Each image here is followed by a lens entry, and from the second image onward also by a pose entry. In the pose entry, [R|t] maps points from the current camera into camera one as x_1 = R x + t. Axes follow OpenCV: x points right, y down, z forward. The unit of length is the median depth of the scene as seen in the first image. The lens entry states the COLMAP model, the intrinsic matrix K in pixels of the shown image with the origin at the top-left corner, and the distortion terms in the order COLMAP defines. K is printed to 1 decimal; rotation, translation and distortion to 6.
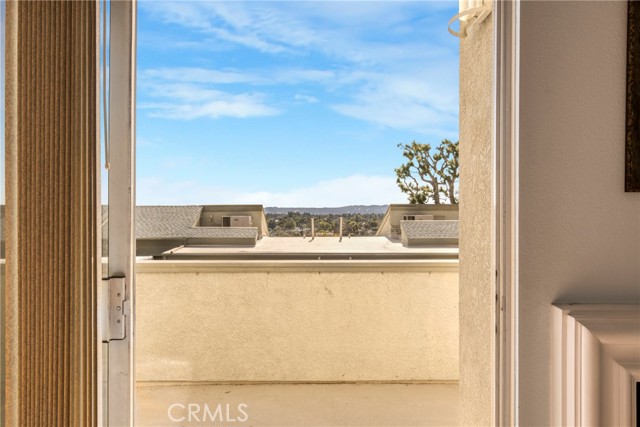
lens RADIAL K [[506.2, 0, 320.0], [0, 506.2, 213.5], [0, 0, 1]] dist [0.000756, -0.000348]
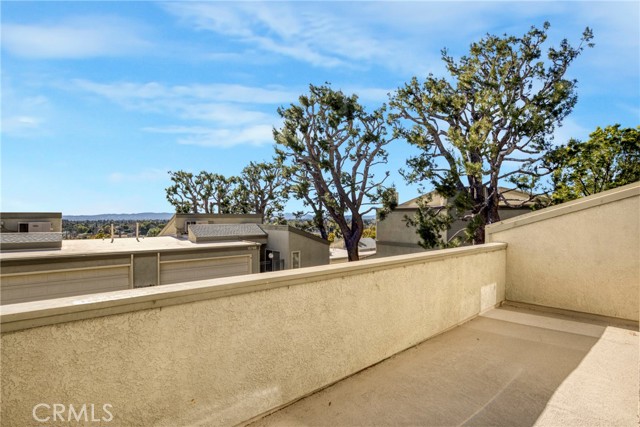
lens RADIAL K [[311.5, 0, 317.1], [0, 311.5, 216.3], [0, 0, 1]] dist [-0.028487, -0.000122]
pose [[0.782984, 0.003866, 0.622029, -0.094433], [0.002558, 0.999952, -0.009435, -0.000862], [-0.622036, 0.008979, 0.782937, 0.089083]]
